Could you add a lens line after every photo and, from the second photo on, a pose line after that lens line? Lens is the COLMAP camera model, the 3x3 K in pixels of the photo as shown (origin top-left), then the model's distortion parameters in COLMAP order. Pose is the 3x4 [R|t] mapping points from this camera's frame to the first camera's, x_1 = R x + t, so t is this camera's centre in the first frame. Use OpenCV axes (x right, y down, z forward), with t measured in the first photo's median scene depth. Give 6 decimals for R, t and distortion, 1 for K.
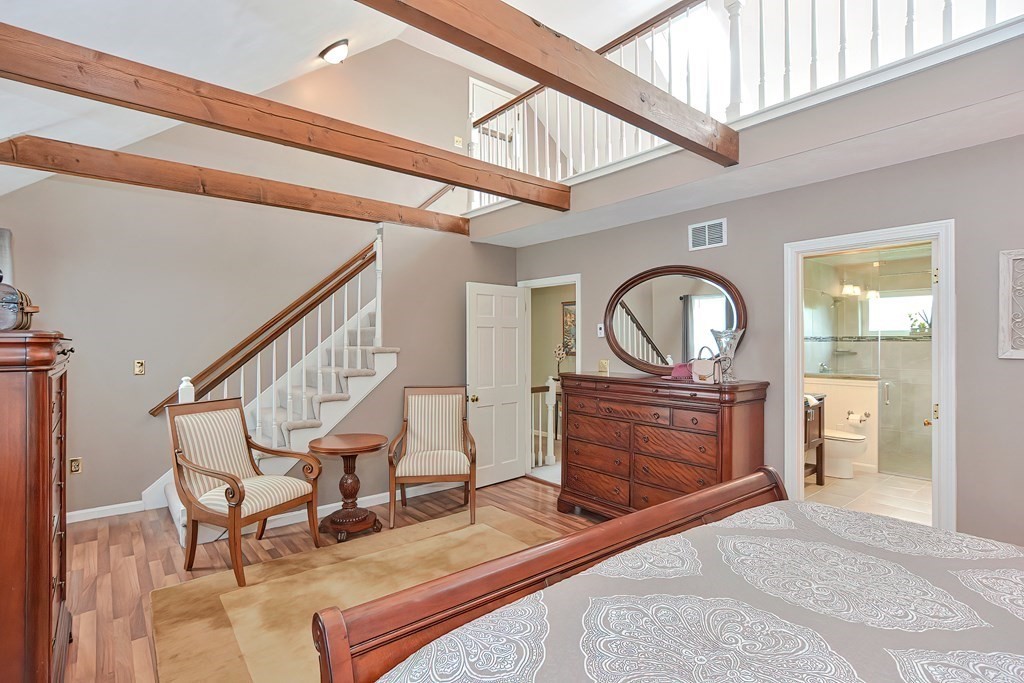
lens RADIAL K [[503.3, 0, 513.3], [0, 503.3, 344.5], [0, 0, 1]] dist [-0.016837, 0.003234]
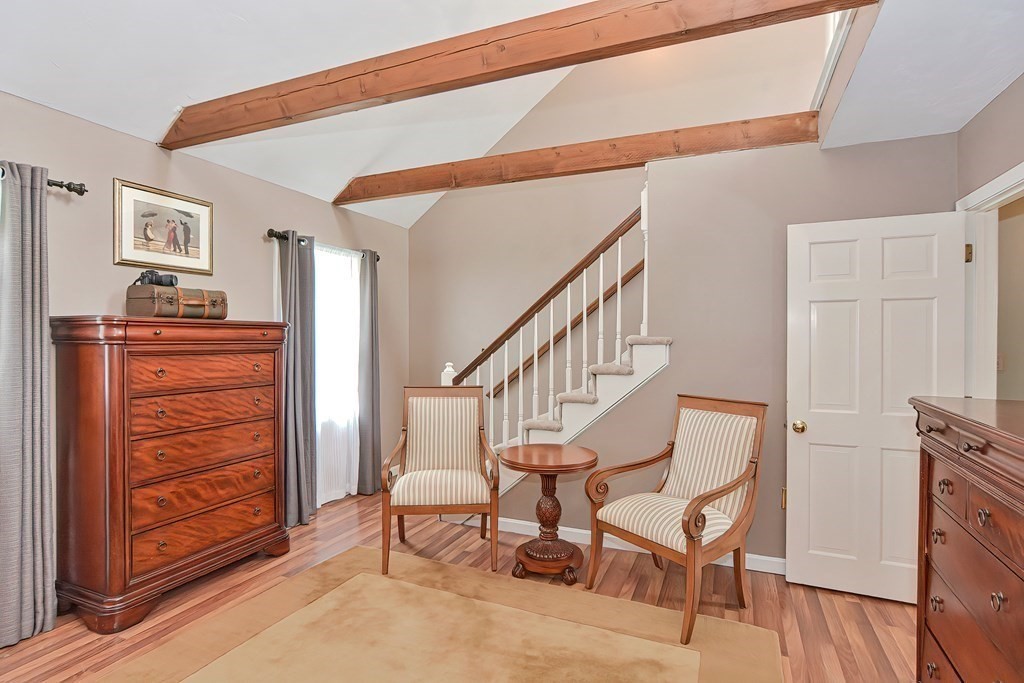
lens RADIAL K [[503.3, 0, 516.3], [0, 503.3, 344.2], [0, 0, 1]] dist [-0.016837, 0.003234]
pose [[0.459946, 0.008911, -0.887902, 0.298652], [-0.009772, 0.999940, 0.004973, 0.015567], [0.887893, 0.006389, 0.460006, 0.512679]]
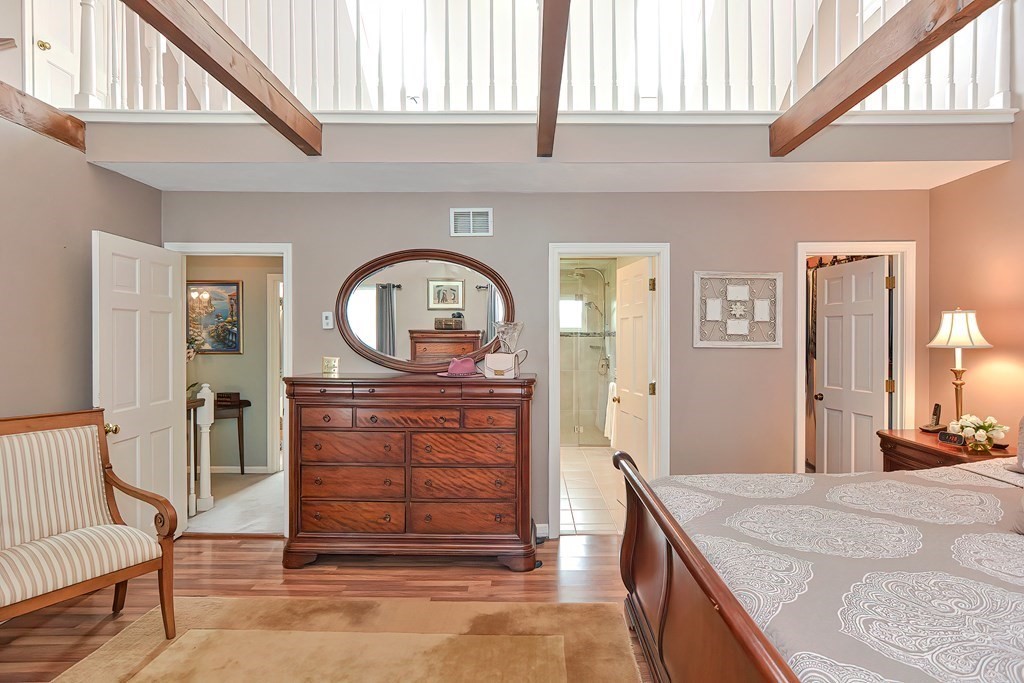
lens RADIAL K [[503.3, 0, 541.8], [0, 503.3, 343.8], [0, 0, 1]] dist [-0.016837, 0.003234]
pose [[0.630800, -0.006141, 0.775921, -0.233809], [0.002313, 0.999979, 0.006034, 0.005022], [-0.775942, -0.002012, 0.630801, 0.261846]]
